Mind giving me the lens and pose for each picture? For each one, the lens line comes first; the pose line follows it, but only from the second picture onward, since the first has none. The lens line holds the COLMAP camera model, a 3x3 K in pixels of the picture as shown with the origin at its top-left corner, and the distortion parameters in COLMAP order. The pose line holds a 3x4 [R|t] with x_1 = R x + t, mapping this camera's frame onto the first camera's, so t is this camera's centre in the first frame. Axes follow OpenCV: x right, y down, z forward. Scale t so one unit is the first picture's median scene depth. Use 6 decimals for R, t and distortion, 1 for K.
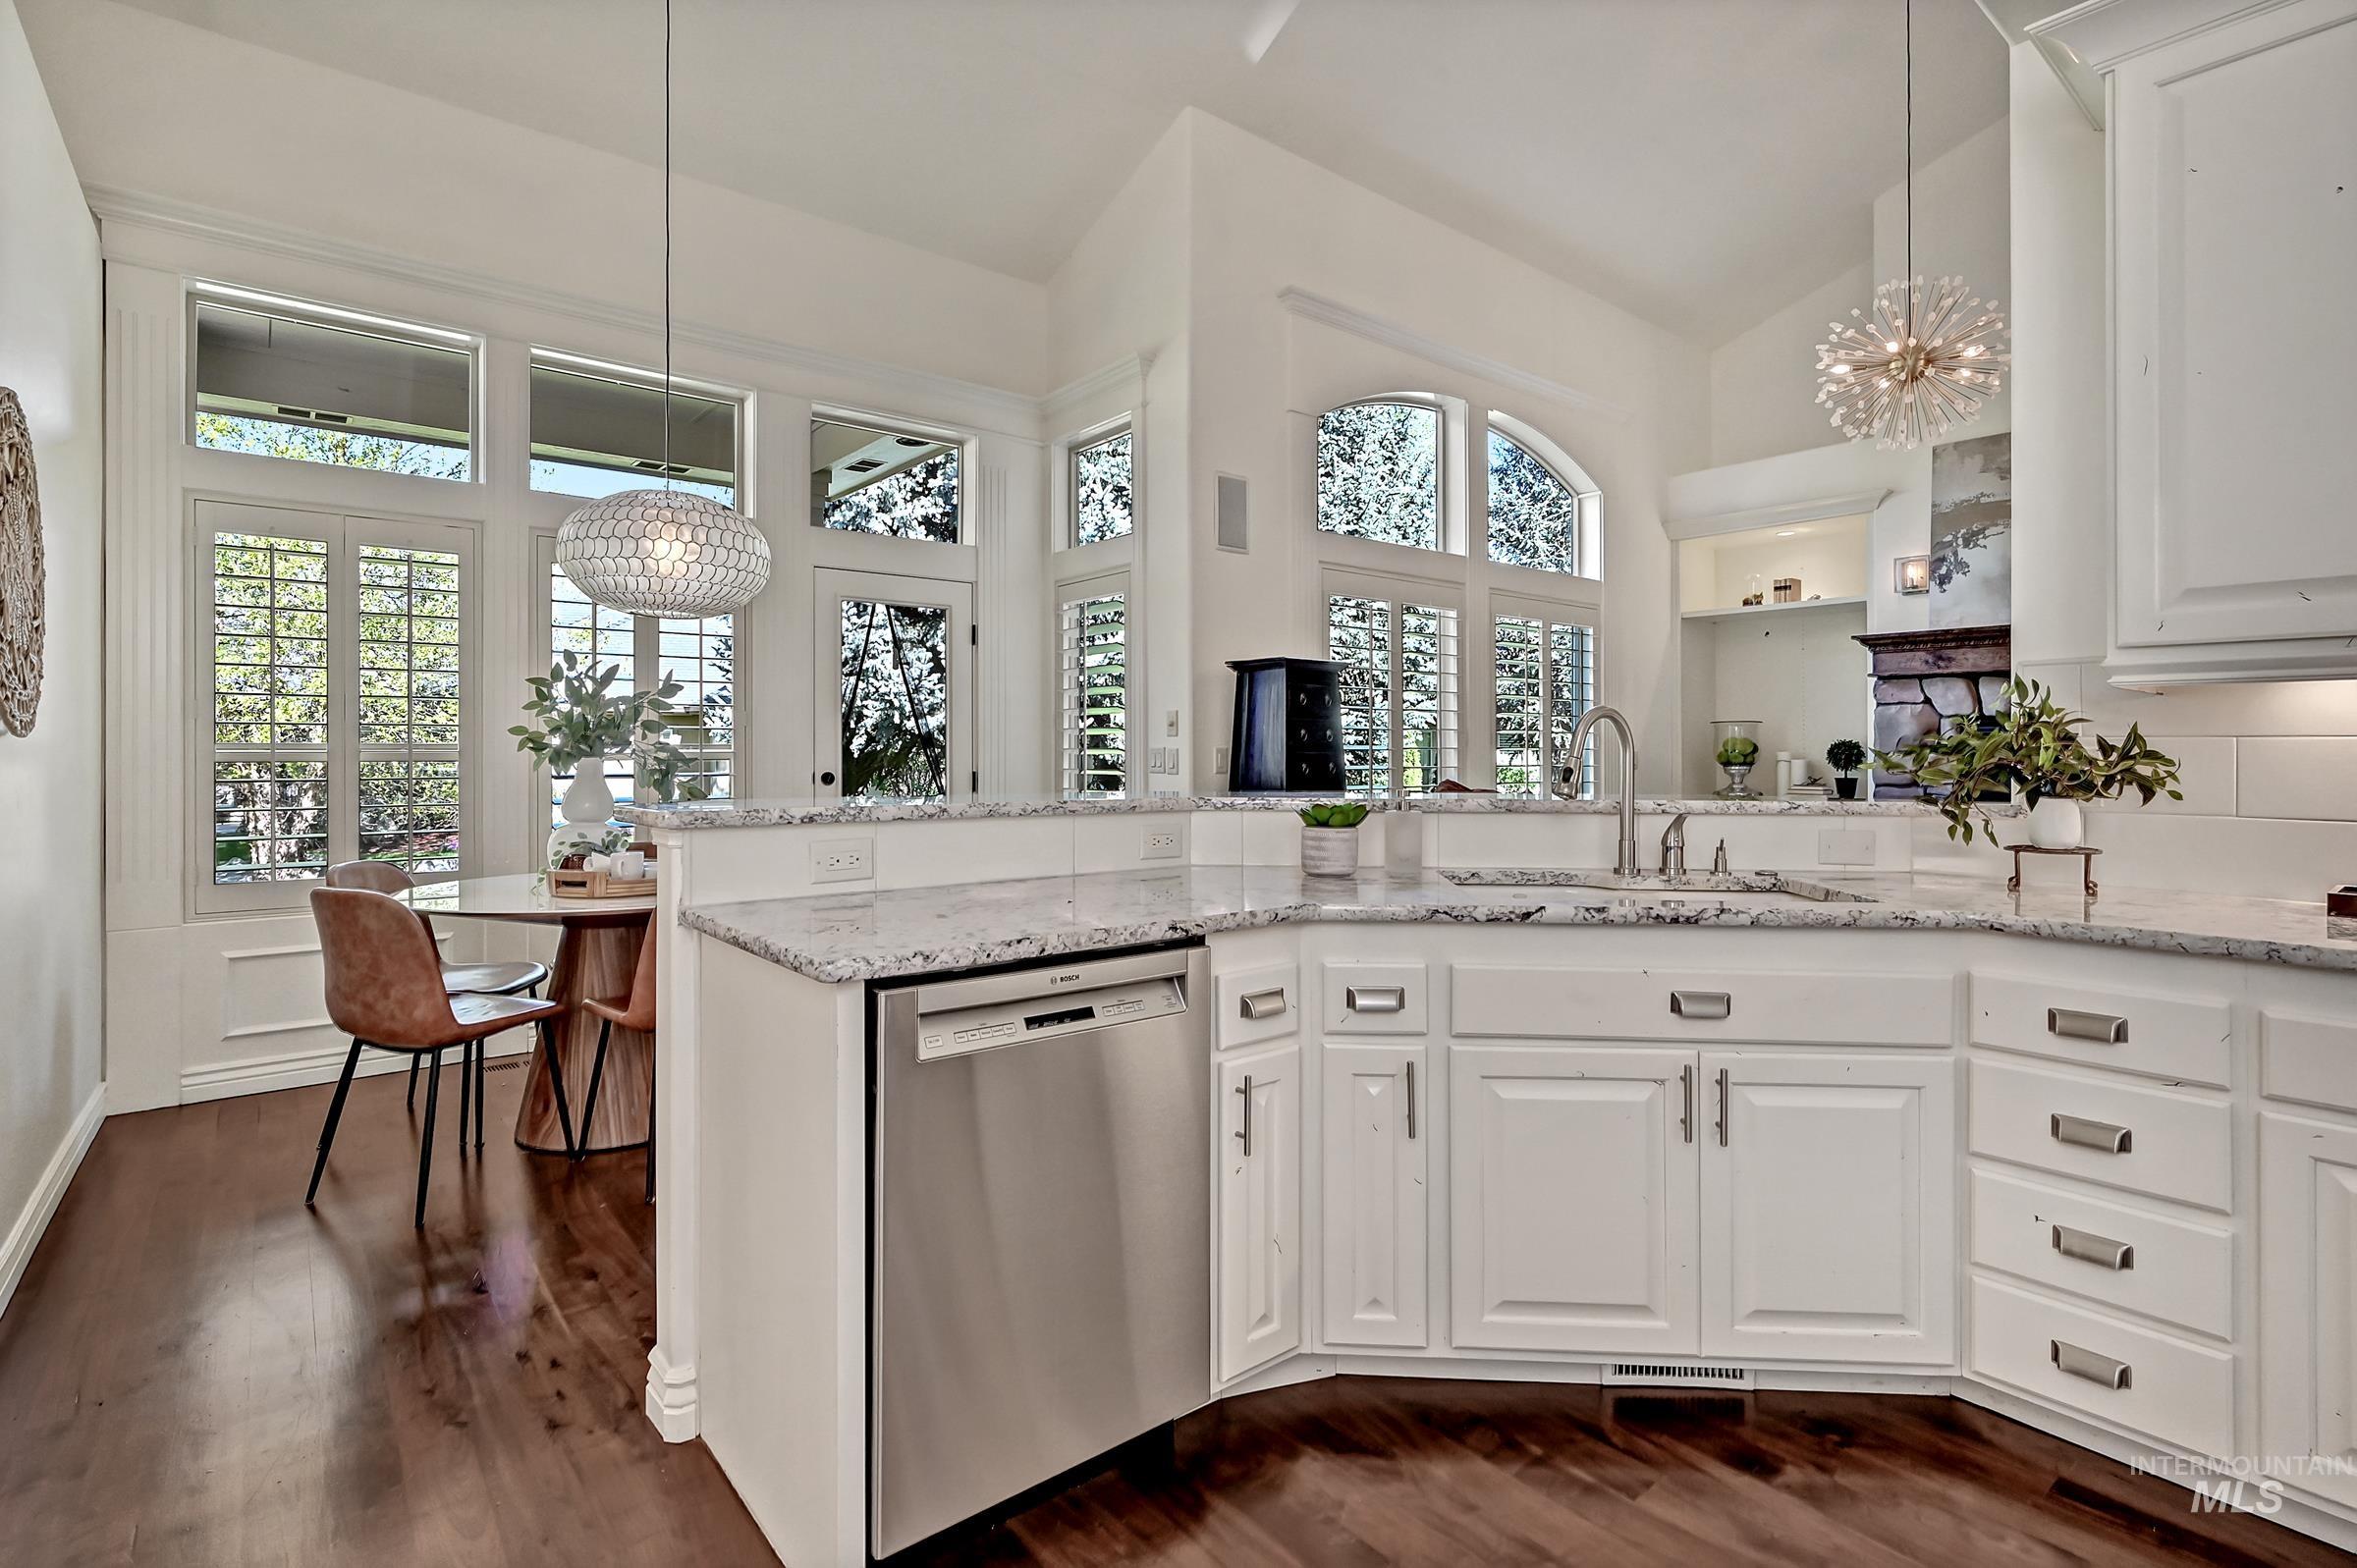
lens RADIAL K [[1129.9, 0, 1187.0], [0, 1129.9, 746.8], [0, 0, 1]] dist [0.001387, -0.003788]
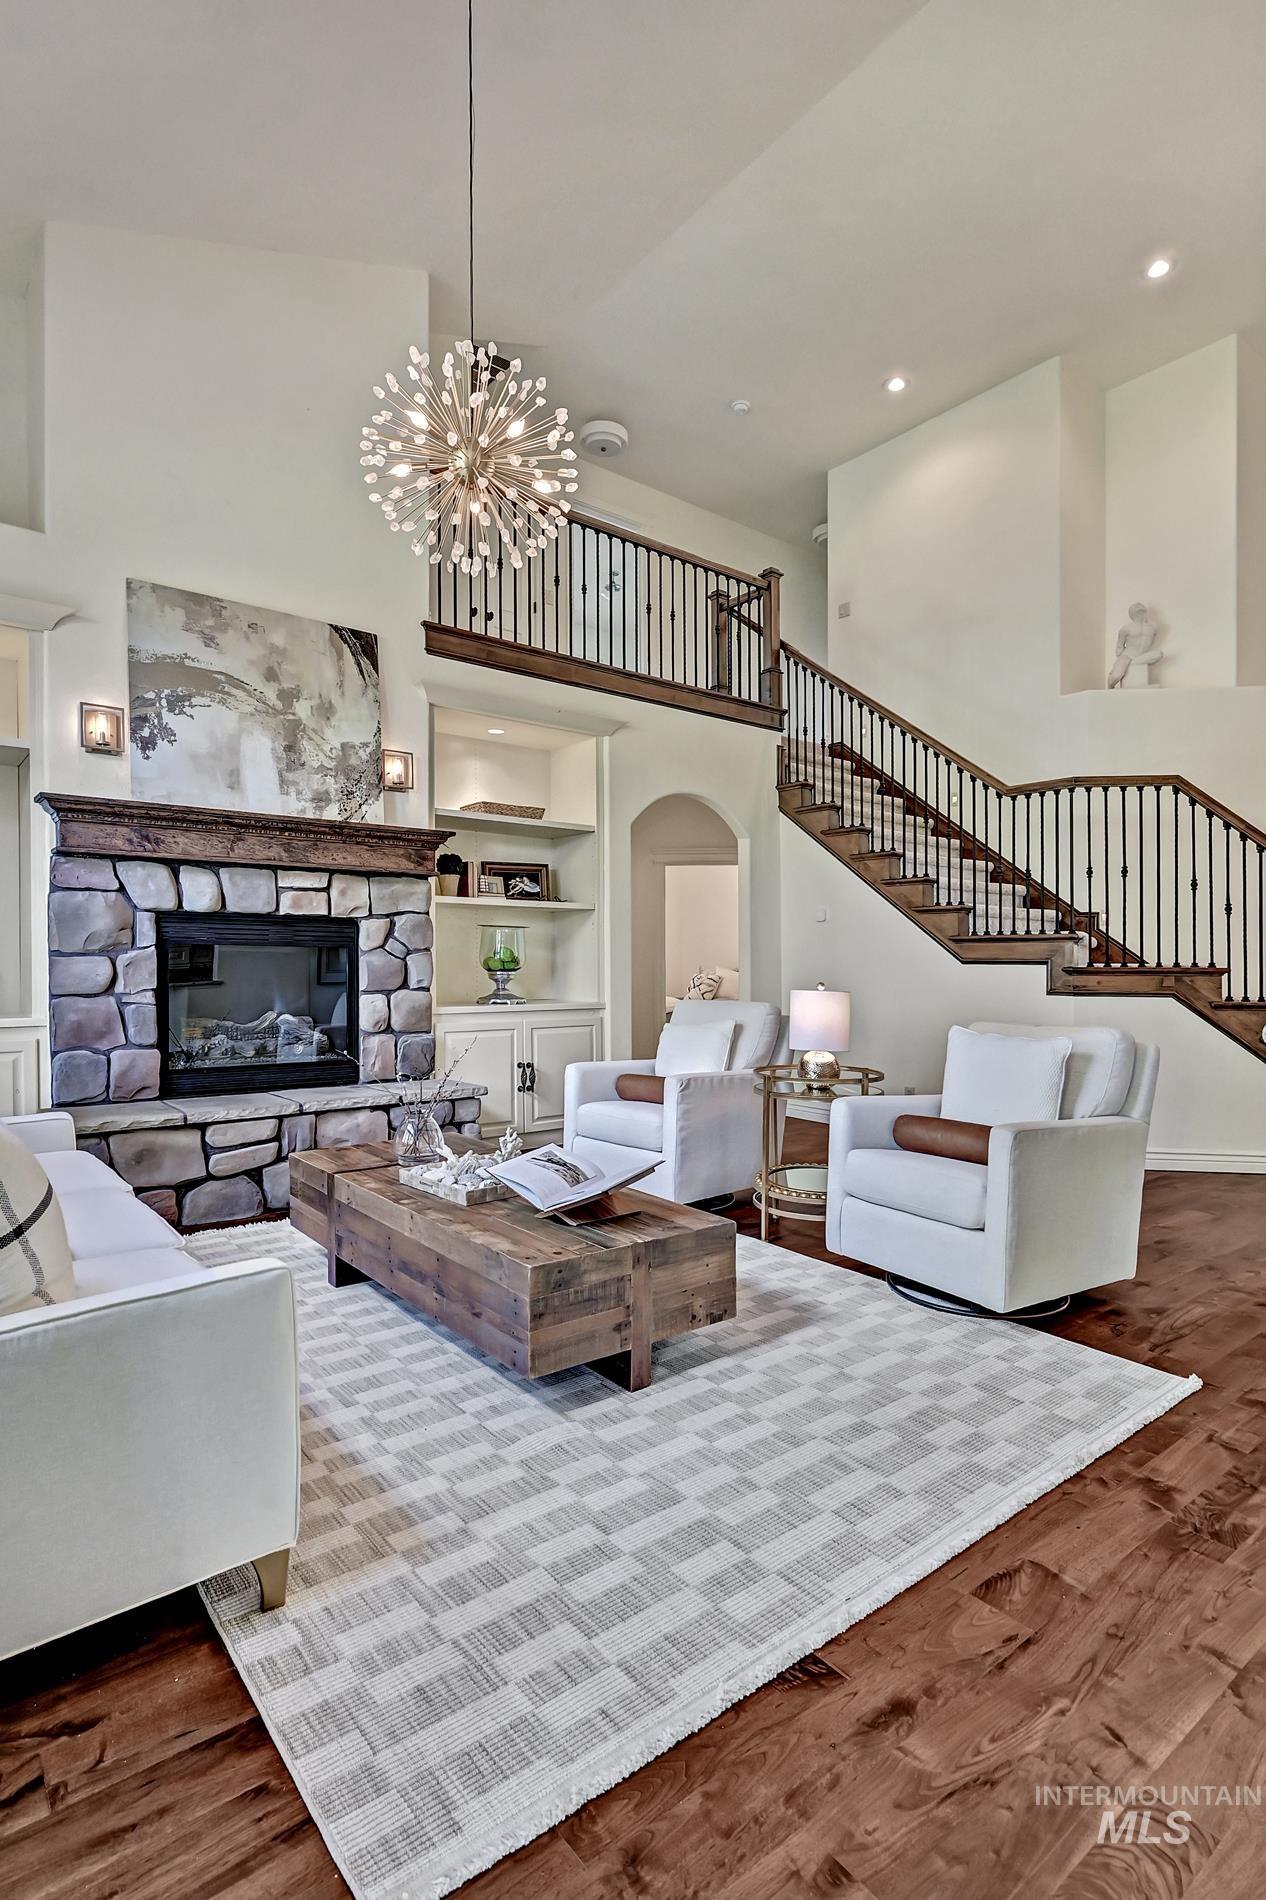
lens RADIAL K [[939.9, 0, 636.9], [0, 939.9, 987.1], [0, 0, 1]] dist [0.002330, 0.001153]
pose [[0.031147, -0.012921, 0.999431, -0.014115], [0.001161, 0.999916, 0.012891, 0.023052], [-0.999514, 0.000759, 0.031159, 0.634310]]
